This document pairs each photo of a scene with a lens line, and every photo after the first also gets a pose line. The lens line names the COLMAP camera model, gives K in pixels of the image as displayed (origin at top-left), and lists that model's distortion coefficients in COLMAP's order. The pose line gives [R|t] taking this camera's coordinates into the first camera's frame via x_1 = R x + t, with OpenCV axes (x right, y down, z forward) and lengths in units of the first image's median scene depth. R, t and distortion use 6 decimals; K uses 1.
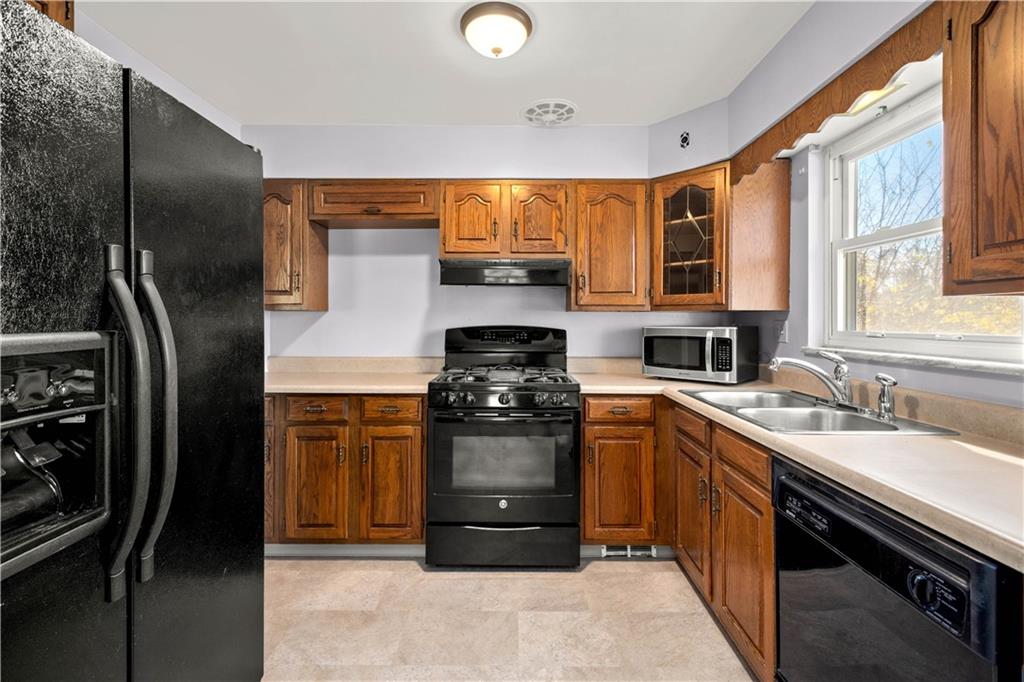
lens RADIAL K [[454.1, 0, 511.1], [0, 454.1, 318.7], [0, 0, 1]] dist [0.012152, -0.000862]
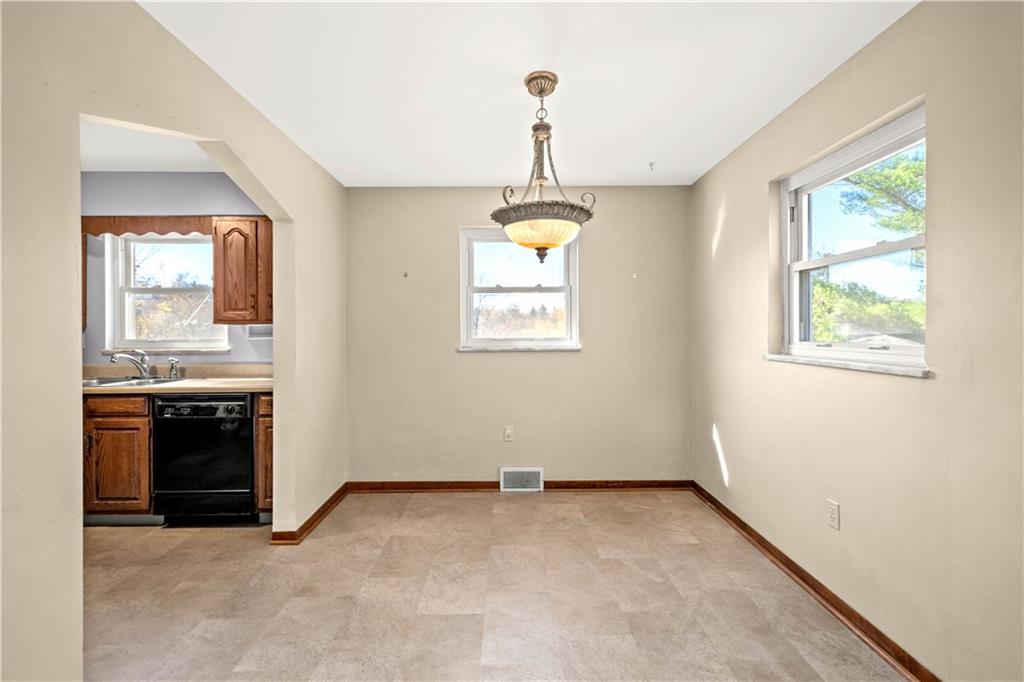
lens RADIAL K [[447.9, 0, 513.8], [0, 447.9, 331.6], [0, 0, 1]] dist [0.004407, 0.000010]
pose [[-0.018129, 0.000108, 0.999836, -0.896637], [0.000998, 0.999999, -0.000090, -0.001629], [-0.999835, 0.000996, -0.018130, -0.382699]]
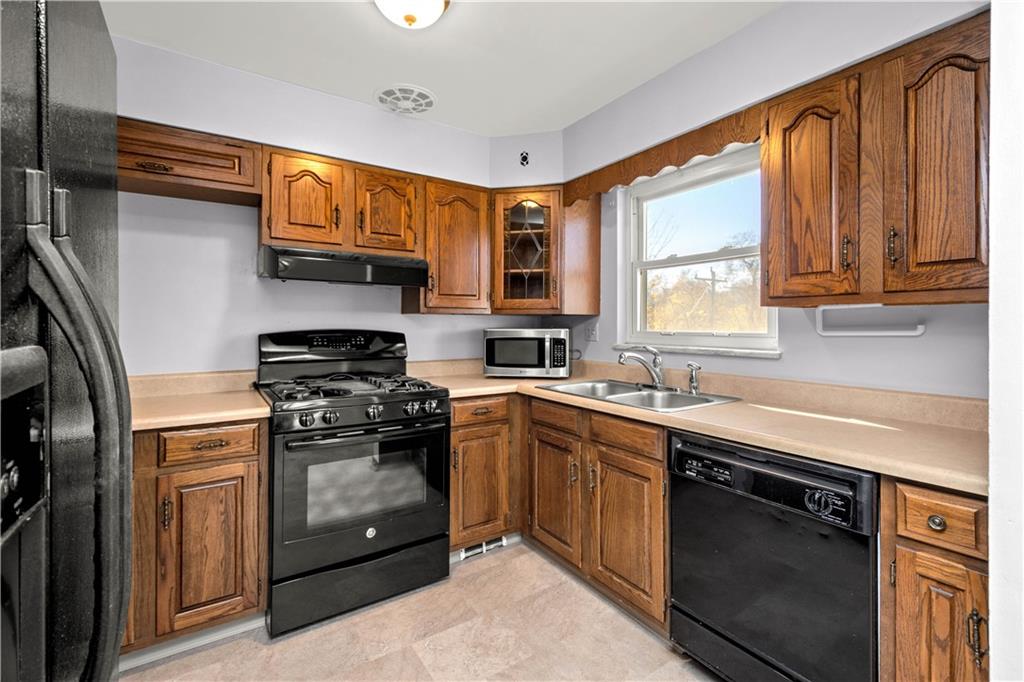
lens RADIAL K [[453.8, 0, 512.8], [0, 453.8, 321.9], [0, 0, 1]] dist [0.008734, -0.000343]
pose [[0.829783, -0.000129, 0.558086, -0.268053], [-0.000594, 0.999999, 0.001115, -0.000262], [-0.558086, -0.001257, 0.829782, 0.114312]]
